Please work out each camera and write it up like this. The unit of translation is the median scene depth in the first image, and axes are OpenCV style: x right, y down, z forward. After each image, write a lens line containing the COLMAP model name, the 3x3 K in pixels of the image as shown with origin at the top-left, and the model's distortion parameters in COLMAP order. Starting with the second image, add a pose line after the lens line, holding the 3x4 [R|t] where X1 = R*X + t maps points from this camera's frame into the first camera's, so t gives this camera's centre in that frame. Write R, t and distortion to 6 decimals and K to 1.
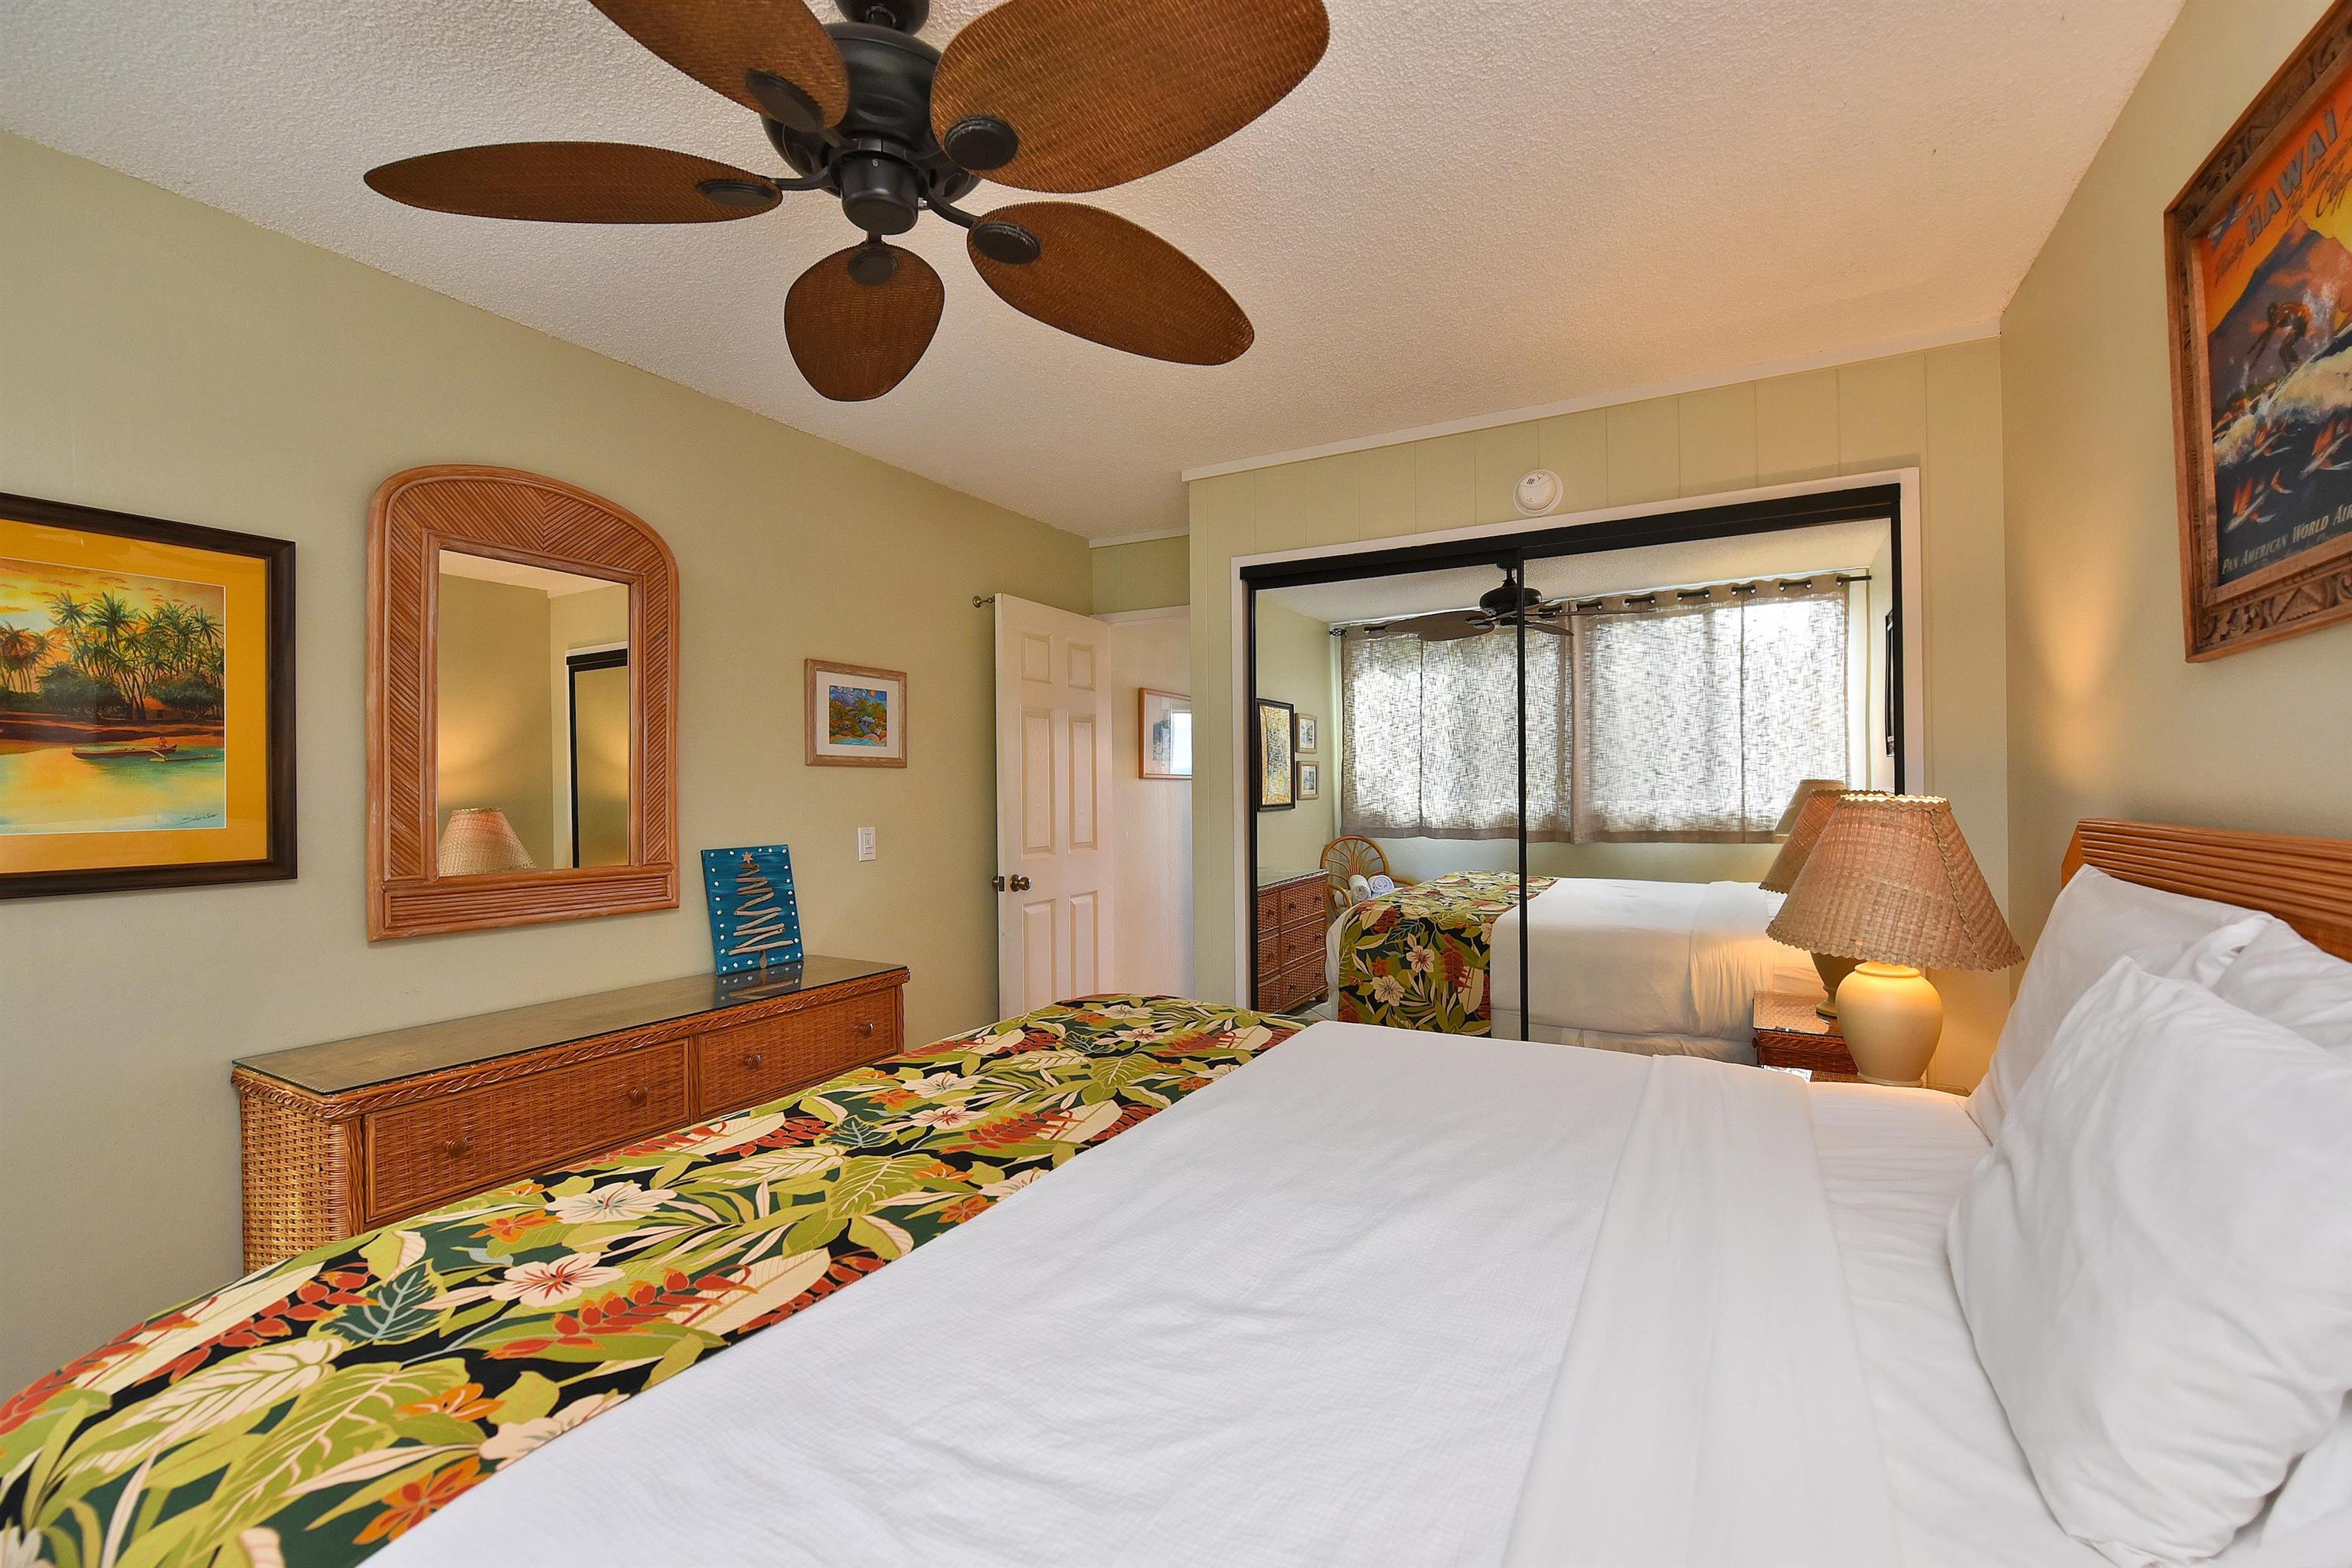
lens RADIAL K [[948.7, 0, 1200.3], [0, 948.7, 781.4], [0, 0, 1]] dist [-0.008766, 0.000215]
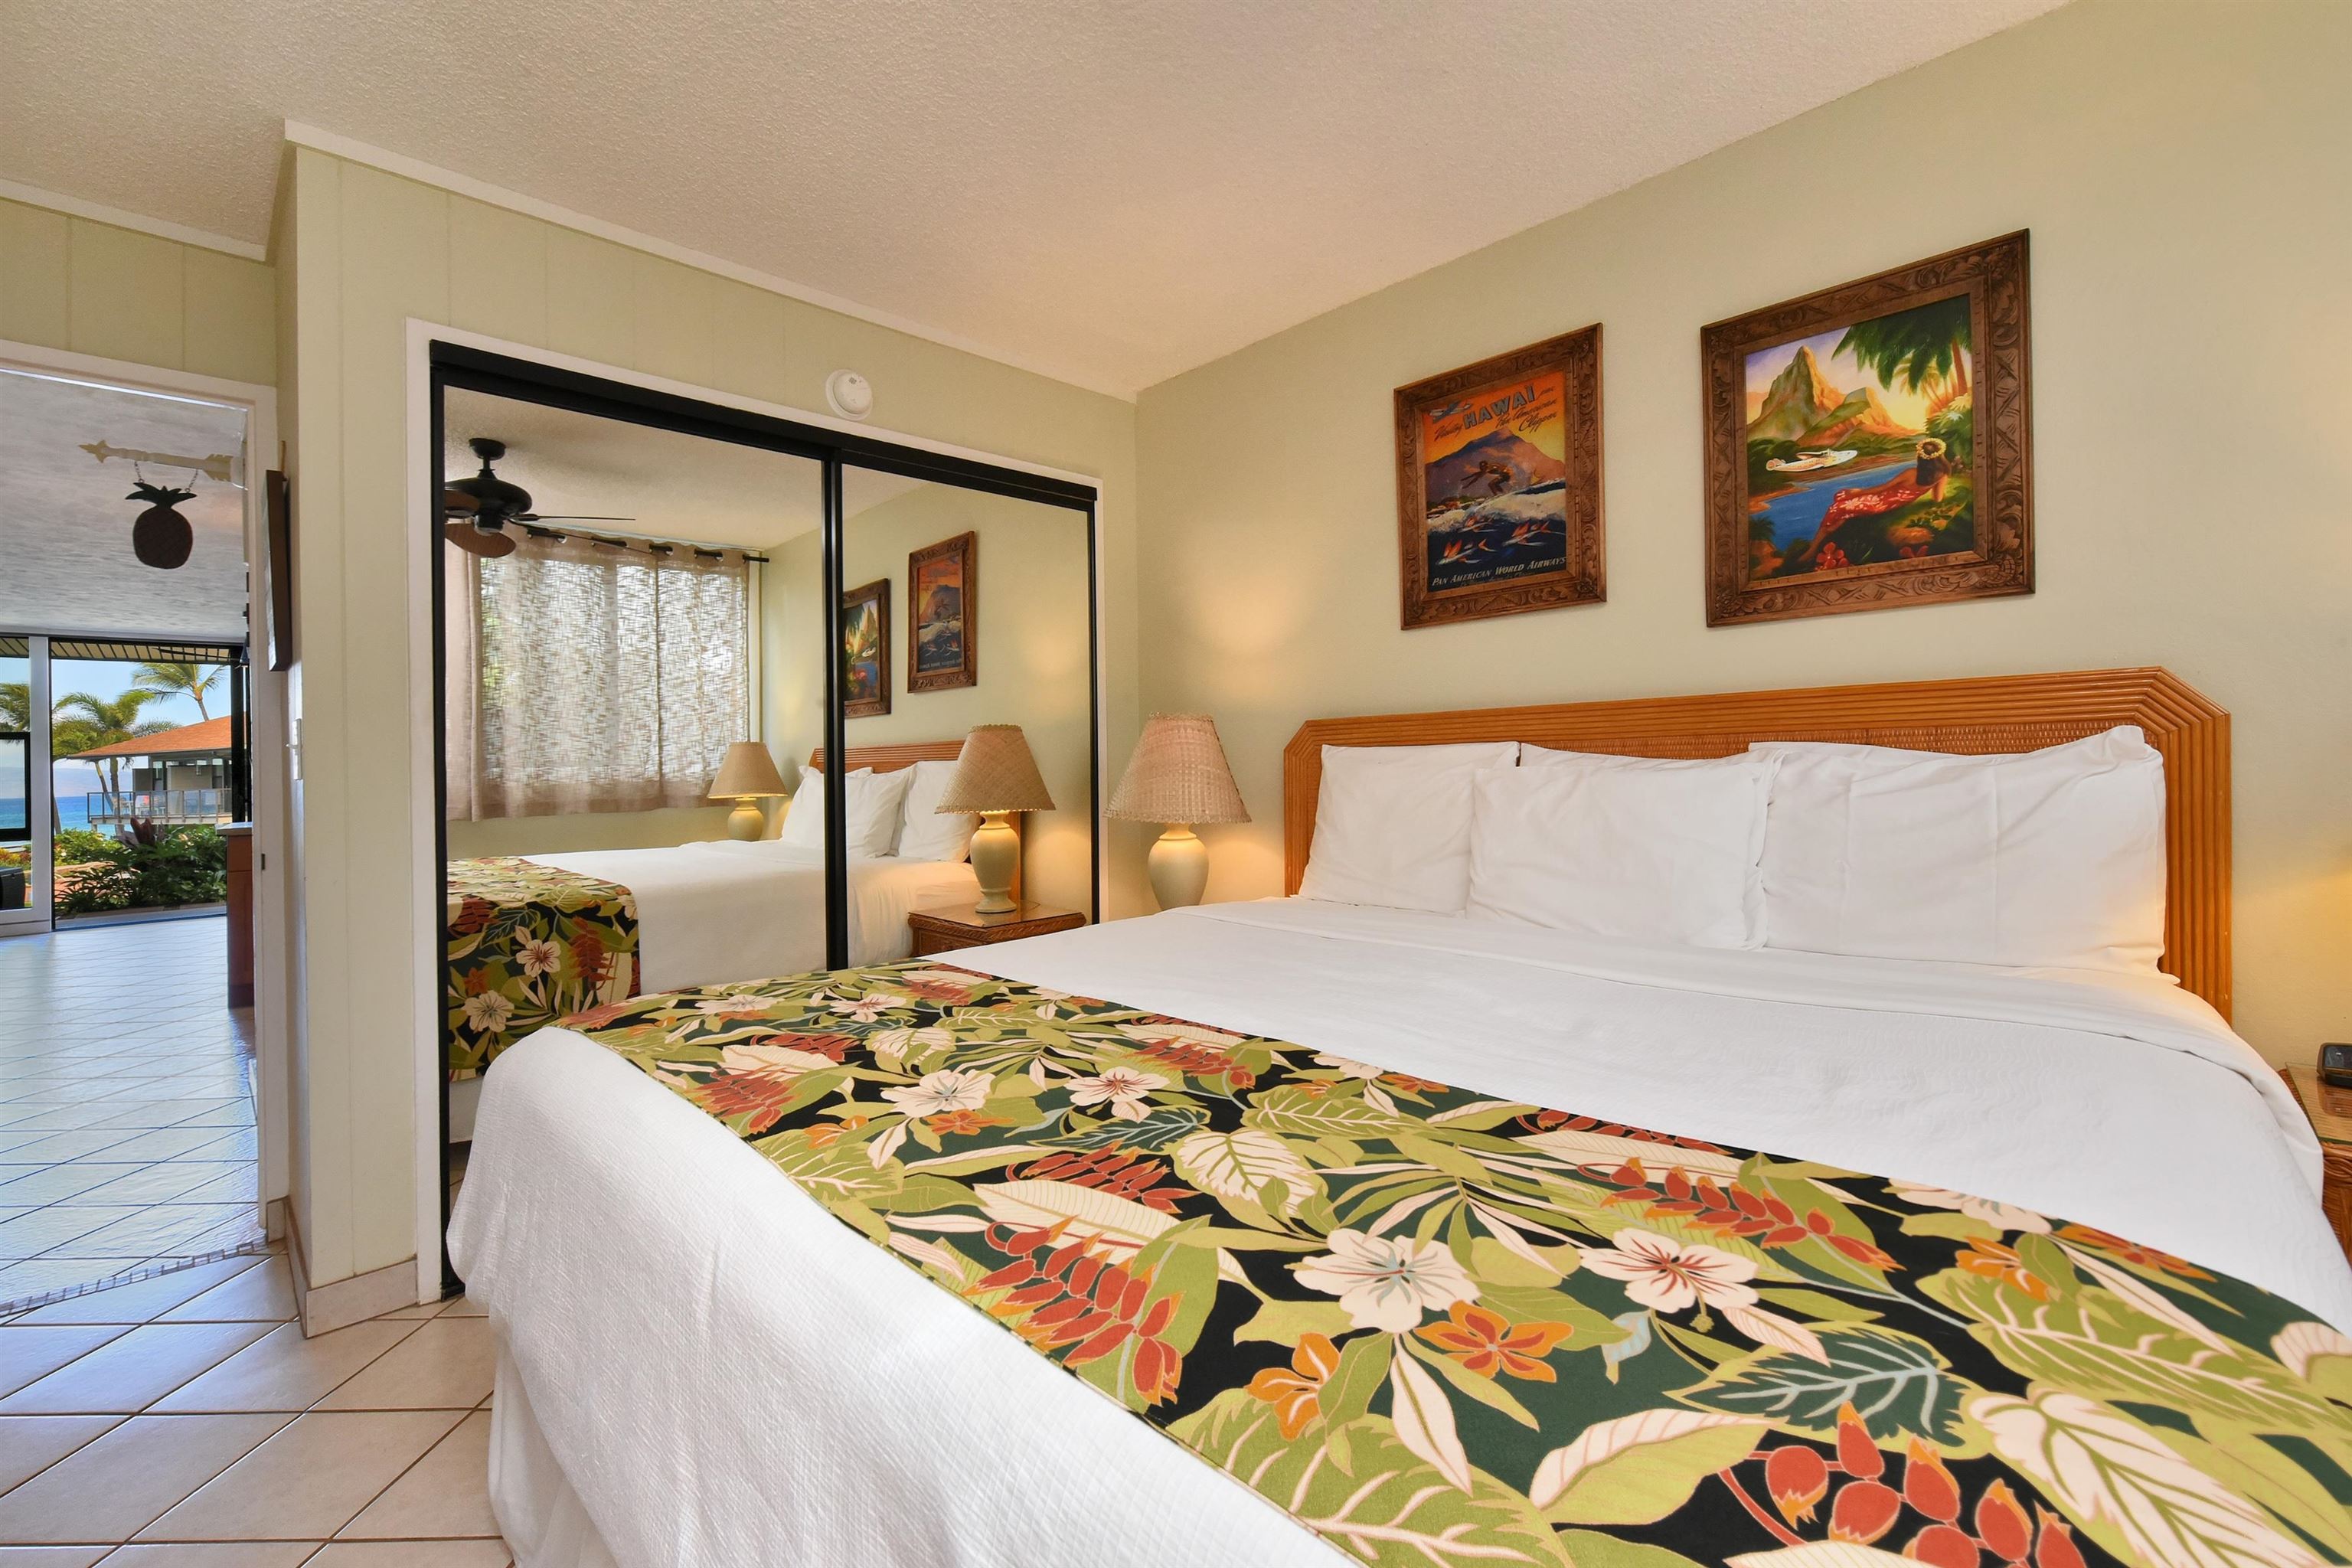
lens RADIAL K [[1015.5, 0, 1176.0], [0, 1015.5, 784.0], [0, 0, 1]] dist [-0.013829, 0.000129]
pose [[0.287280, -0.018488, 0.957668, -1.168998], [0.021136, 0.999693, 0.012958, 0.165379], [-0.957614, 0.016519, 0.287582, 0.931059]]
